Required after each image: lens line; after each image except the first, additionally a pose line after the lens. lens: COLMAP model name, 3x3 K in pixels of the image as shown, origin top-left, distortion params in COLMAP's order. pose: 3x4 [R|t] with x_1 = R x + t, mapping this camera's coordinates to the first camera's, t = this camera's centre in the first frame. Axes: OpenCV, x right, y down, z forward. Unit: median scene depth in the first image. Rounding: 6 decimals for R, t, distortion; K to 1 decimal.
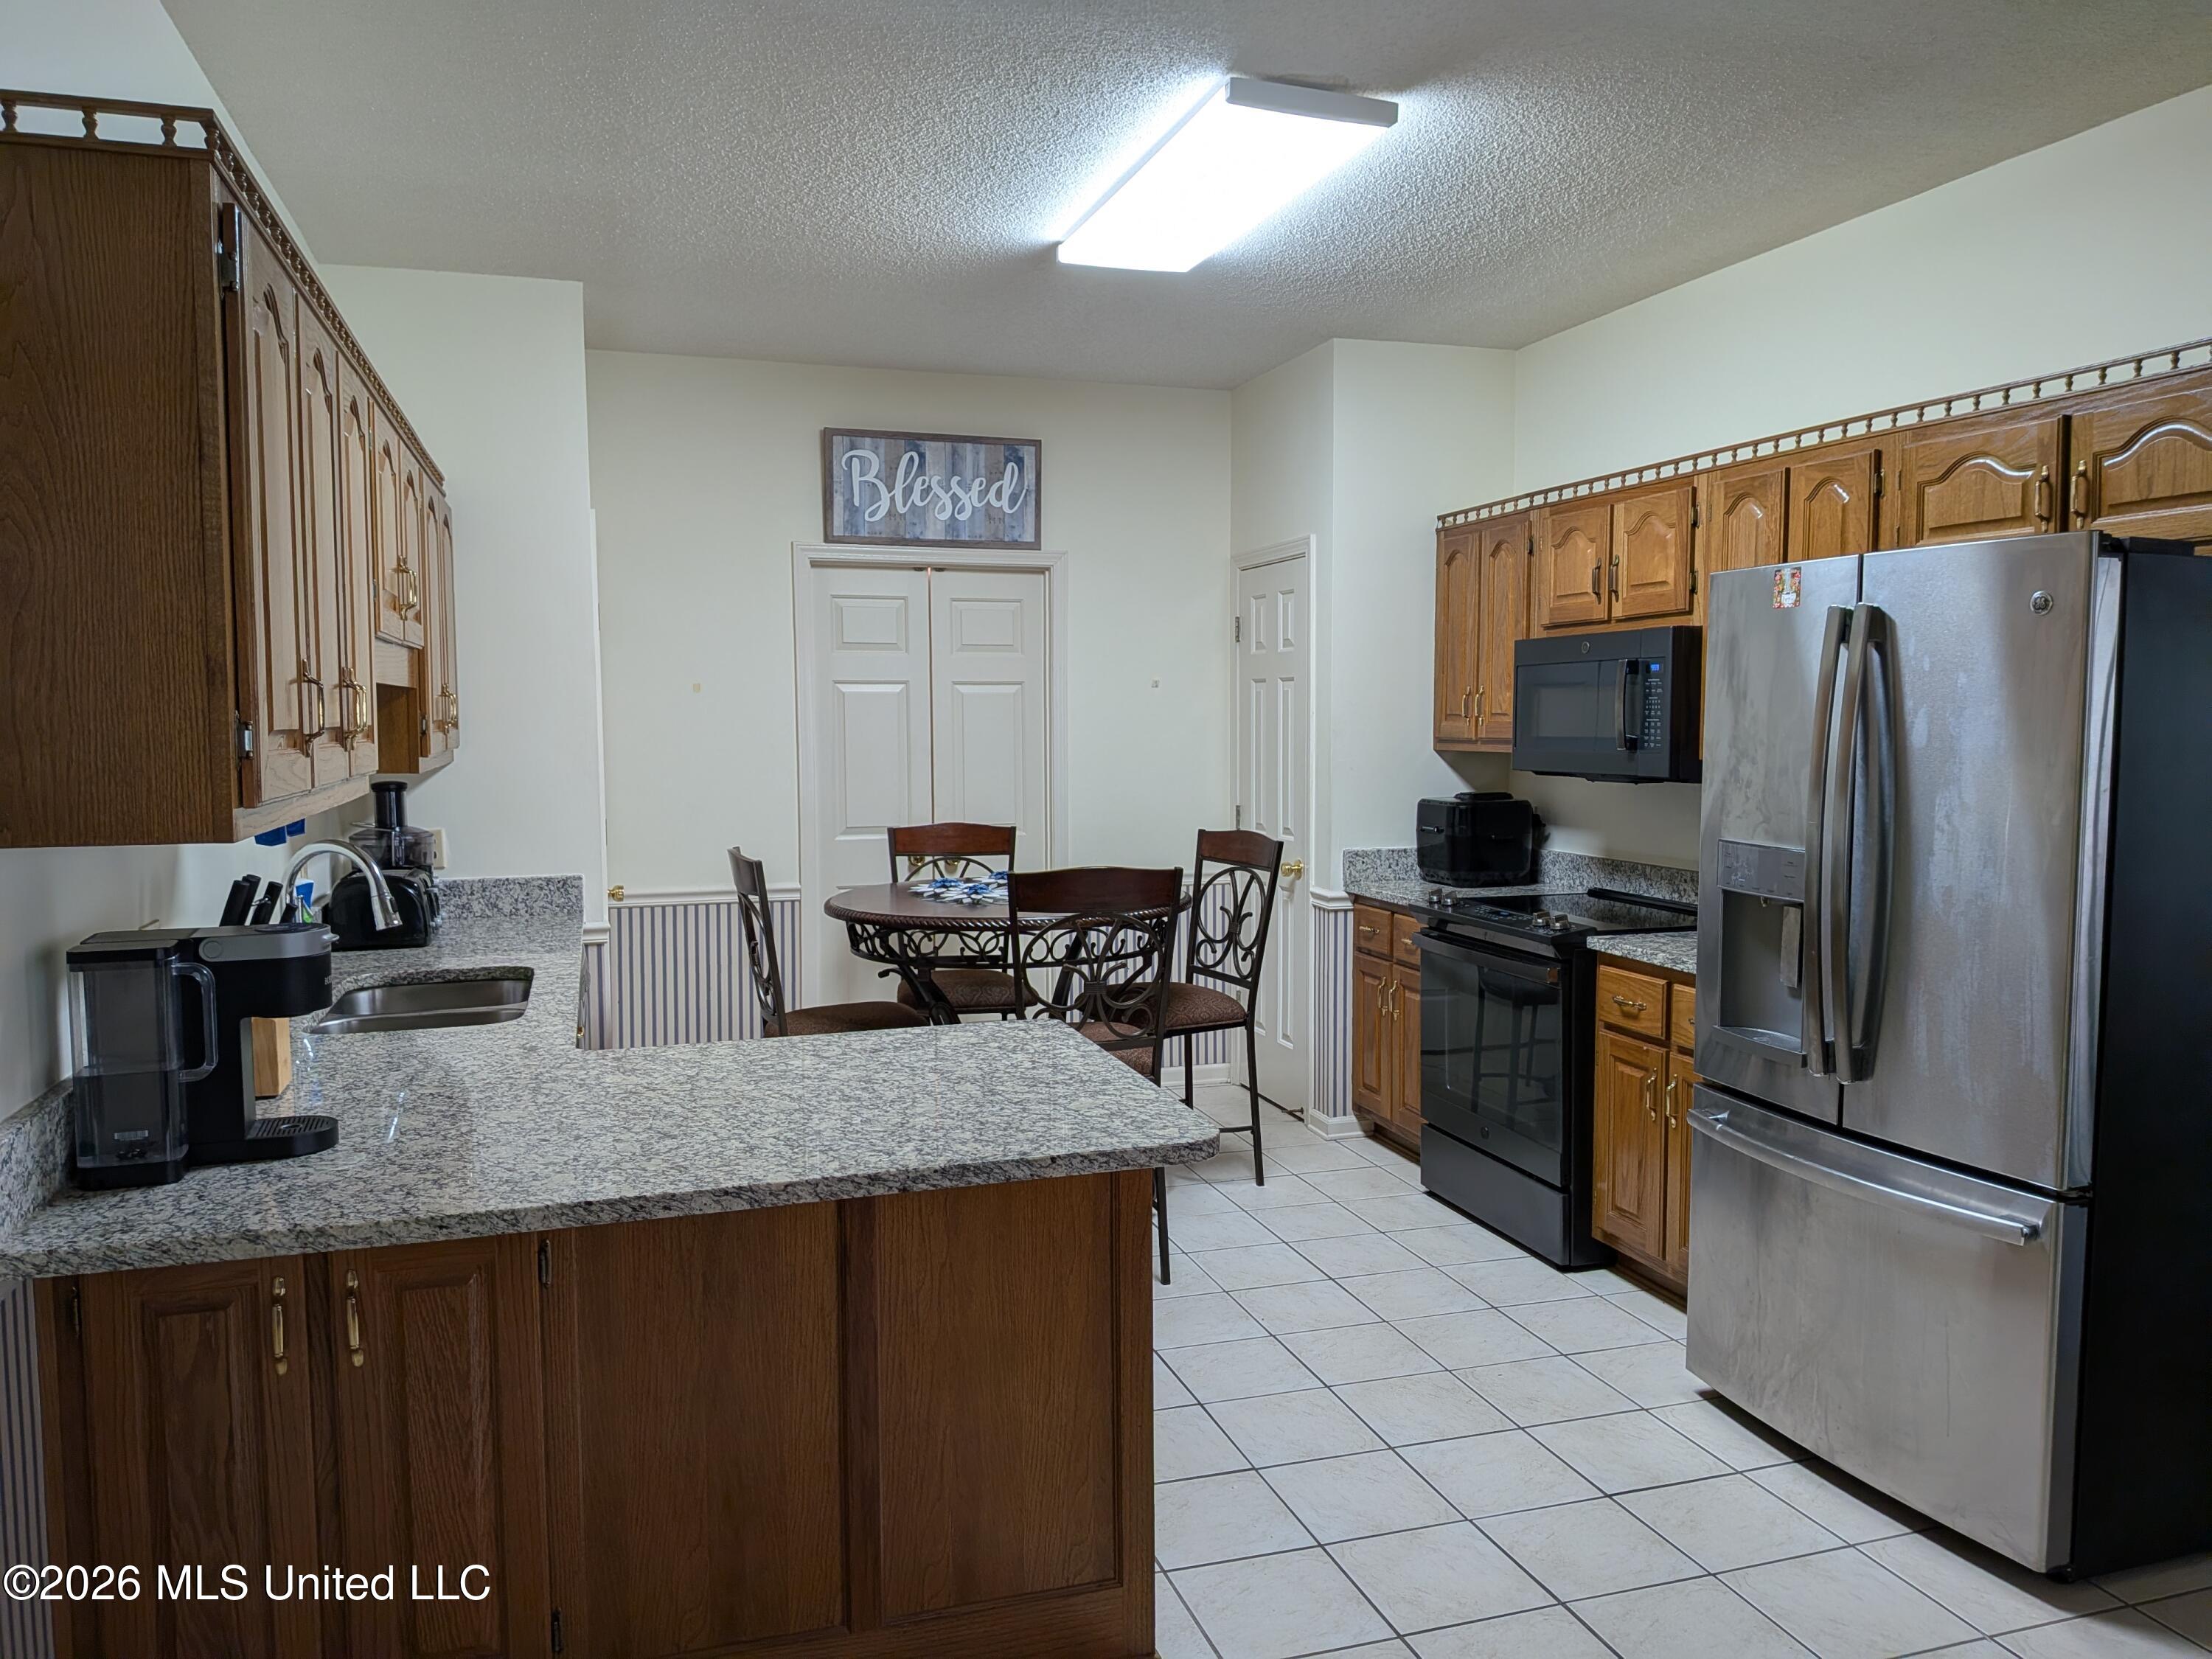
lens RADIAL K [[1568.5, 0, 1103.8], [0, 1568.5, 826.4], [0, 0, 1]] dist [0.011710, -0.020547]
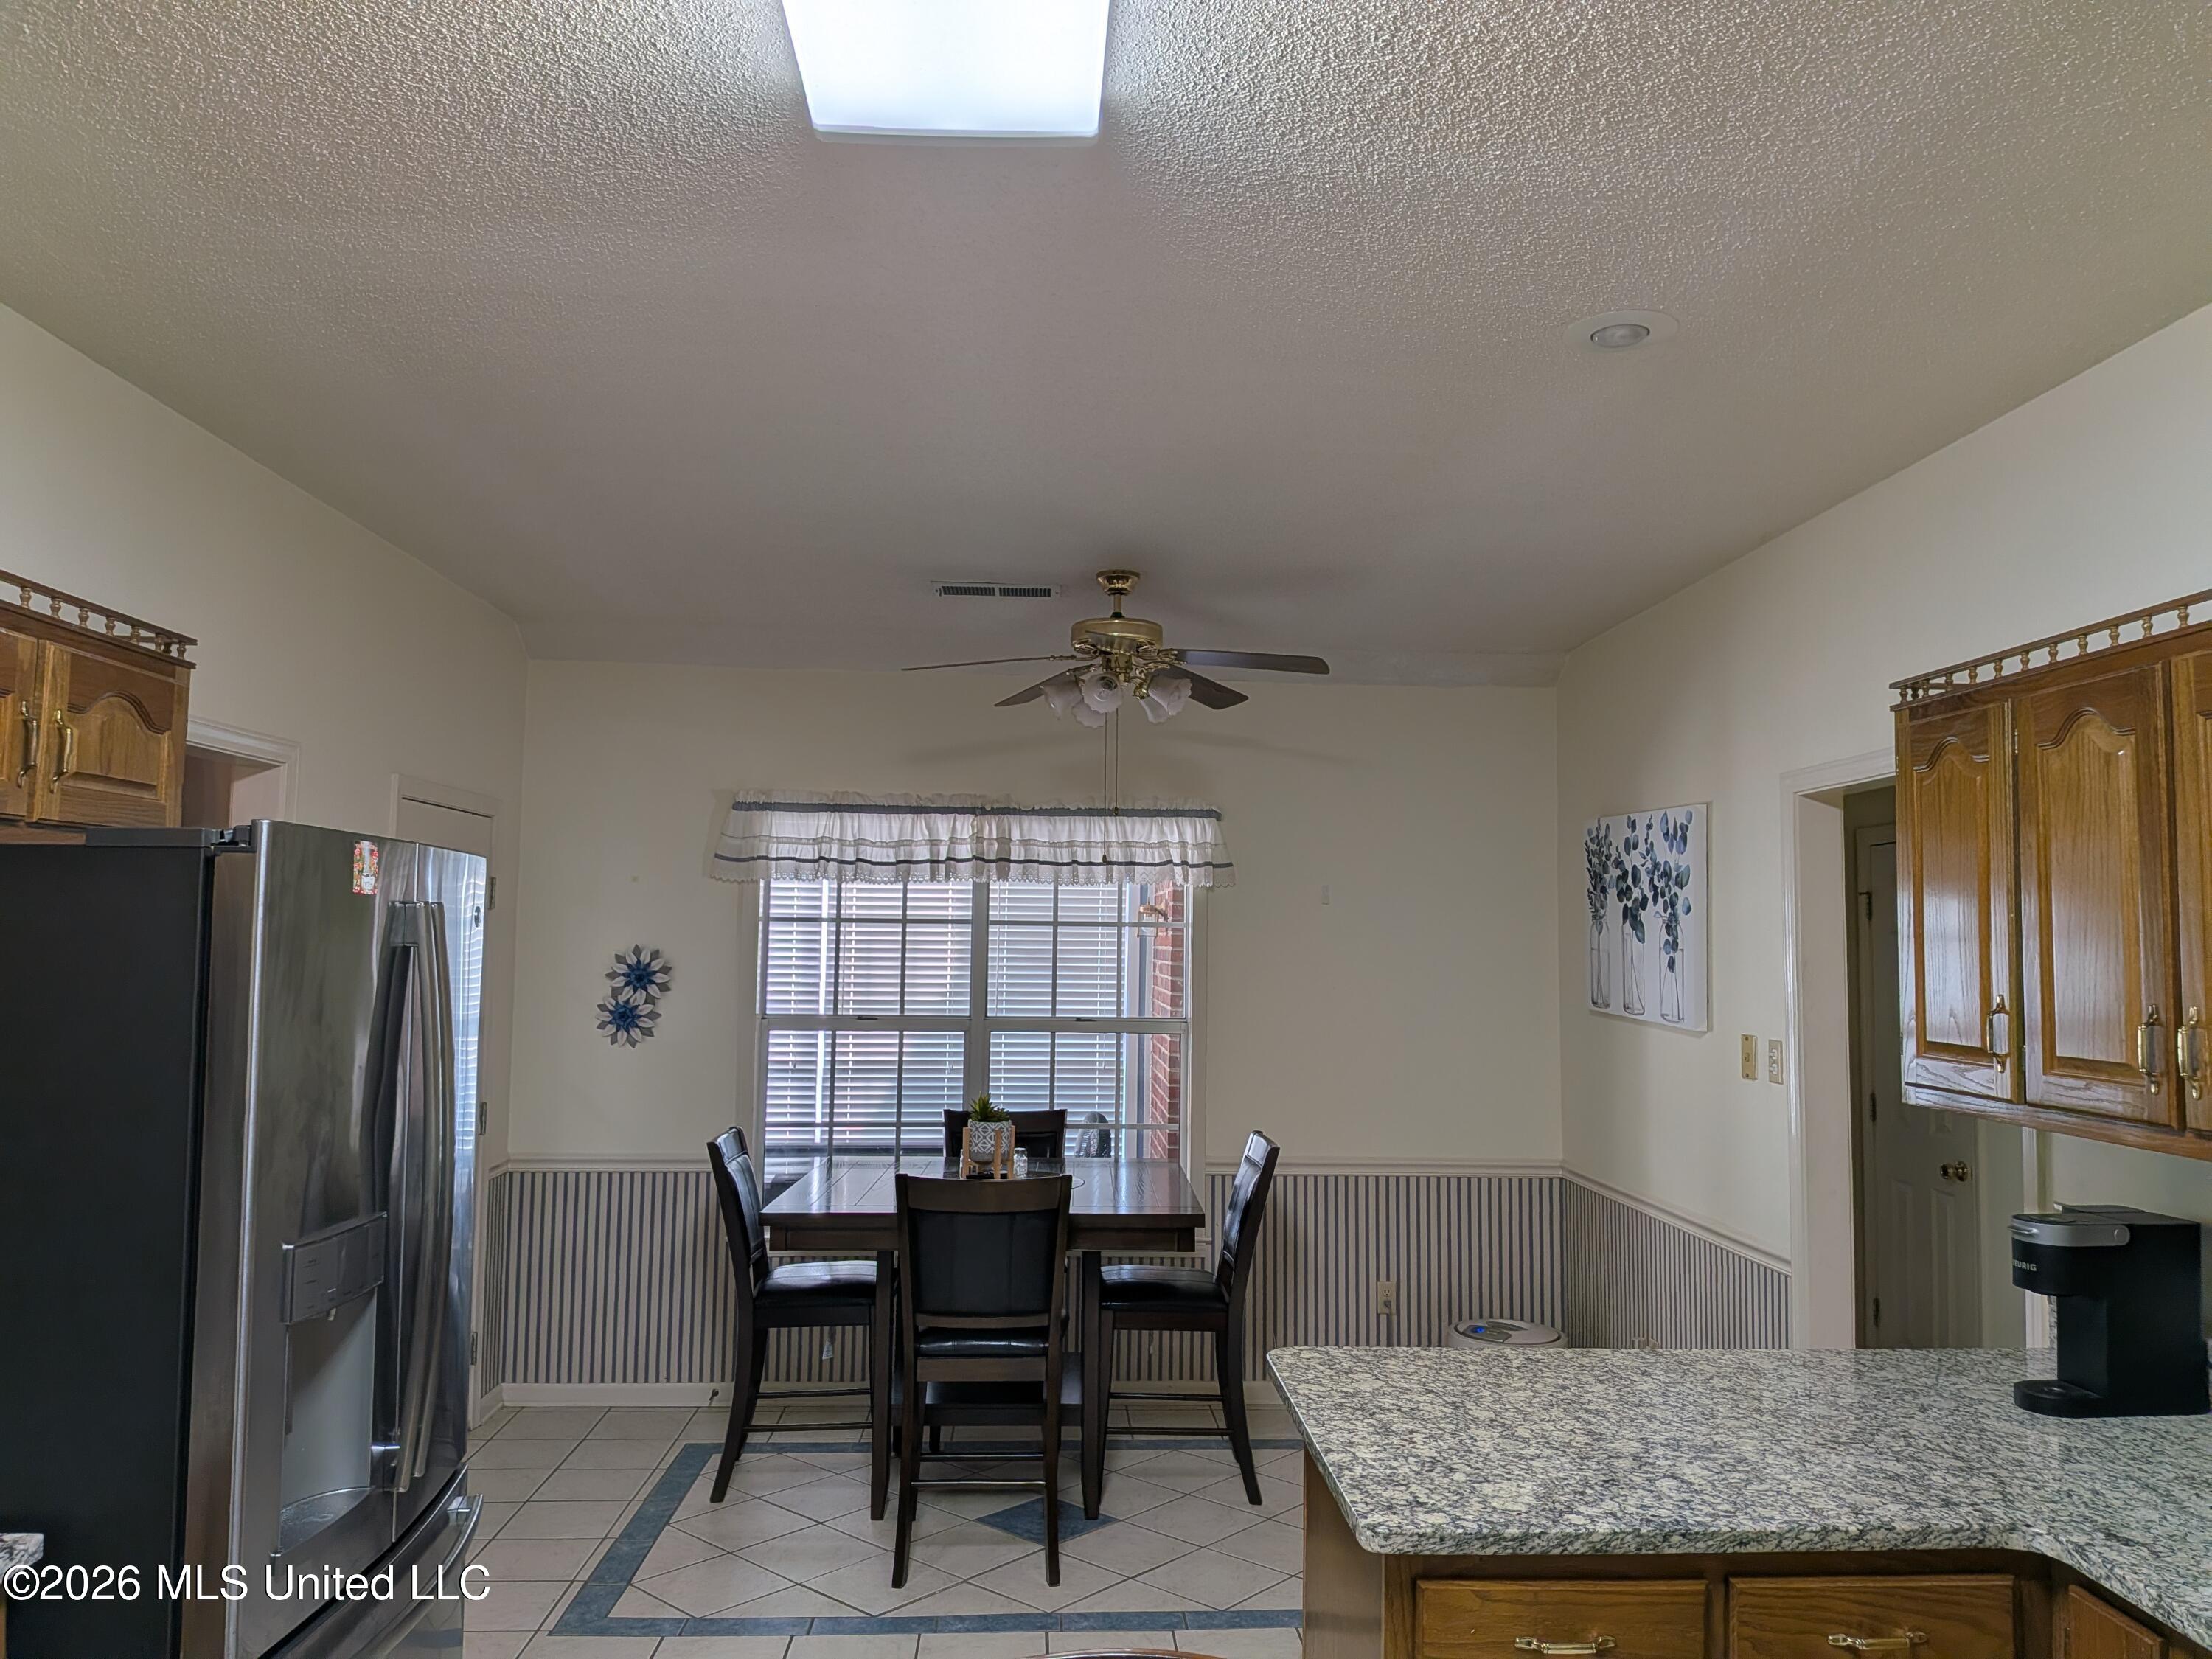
lens RADIAL K [[1568.5, 0, 1106.3], [0, 1568.5, 827.6], [0, 0, 1]] dist [0.011710, -0.020547]
pose [[-0.965706, 0.010779, 0.259414, -0.118367], [0.010267, 0.999942, -0.003328, -0.202208], [-0.259435, -0.000550, -0.965760, 2.001287]]
